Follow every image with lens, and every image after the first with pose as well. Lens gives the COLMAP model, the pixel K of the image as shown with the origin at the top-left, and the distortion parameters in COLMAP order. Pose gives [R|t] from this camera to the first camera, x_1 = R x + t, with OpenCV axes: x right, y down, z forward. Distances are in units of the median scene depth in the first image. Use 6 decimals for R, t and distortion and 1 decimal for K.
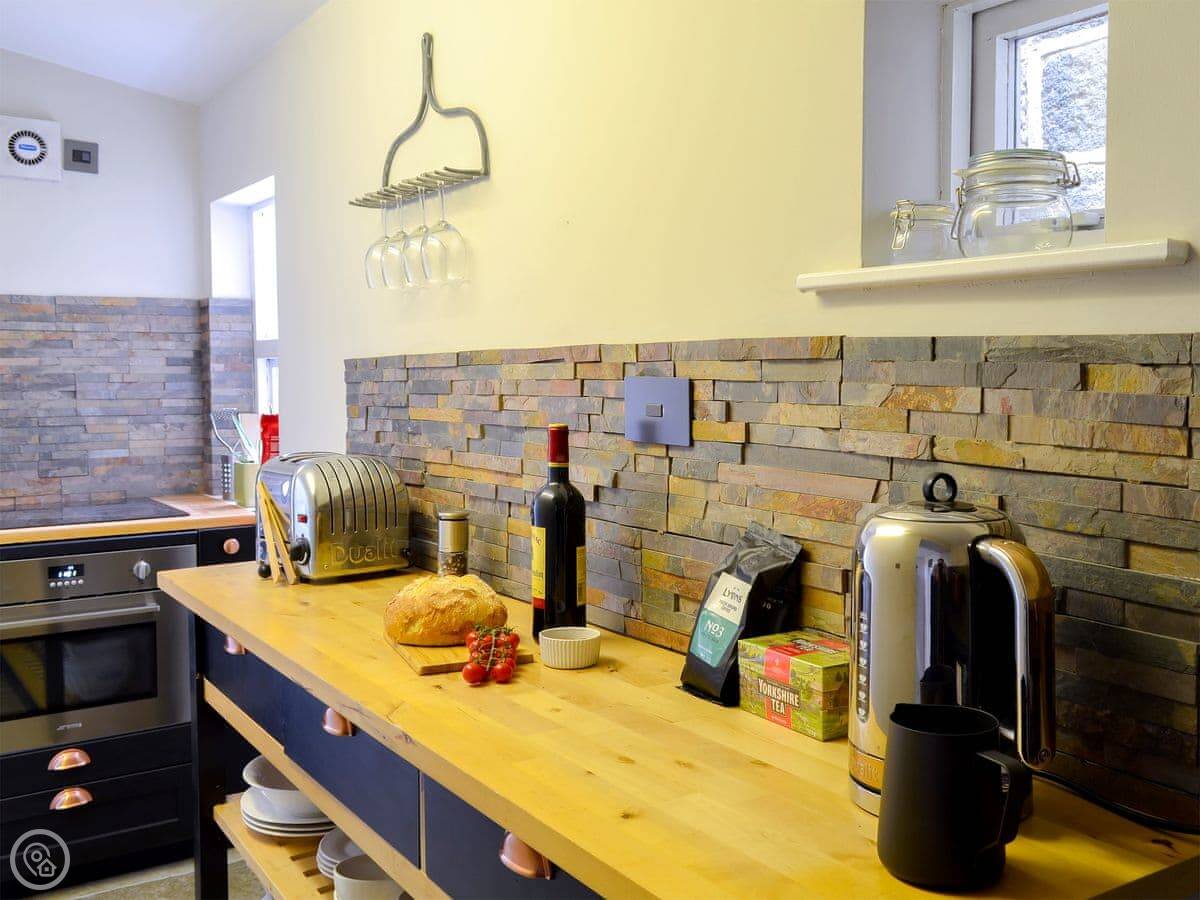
lens RADIAL K [[1120.9, 0, 601.3], [0, 1120.9, 424.7], [0, 0, 1]] dist [-0.003175, -0.002265]
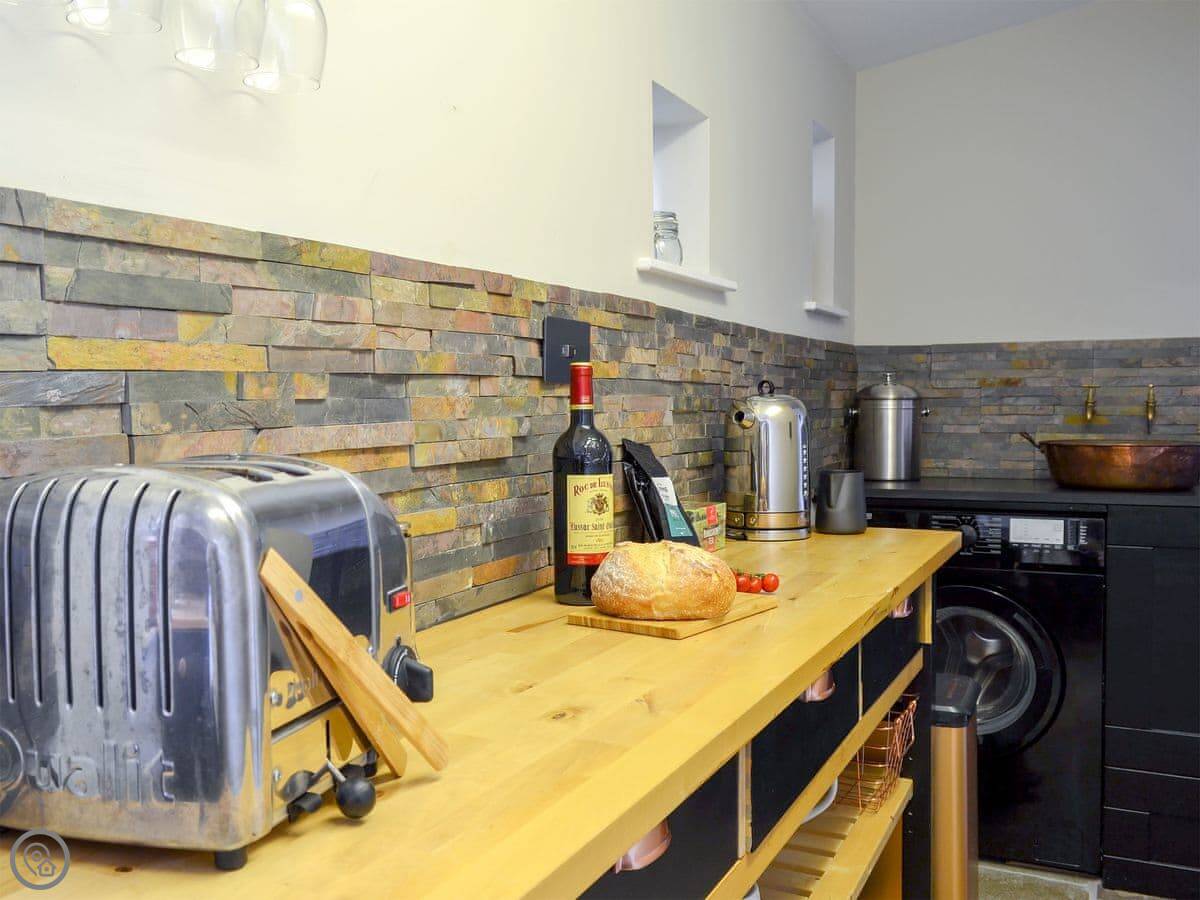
lens RADIAL K [[1120.9, 0, 601.3], [0, 1120.9, 424.7], [0, 0, 1]] dist [-0.003175, -0.002265]
pose [[-0.507181, -0.013851, 0.861729, -0.740030], [0.051365, 0.997608, 0.046267, 0.007096], [-0.860308, 0.067728, -0.505256, 1.293982]]
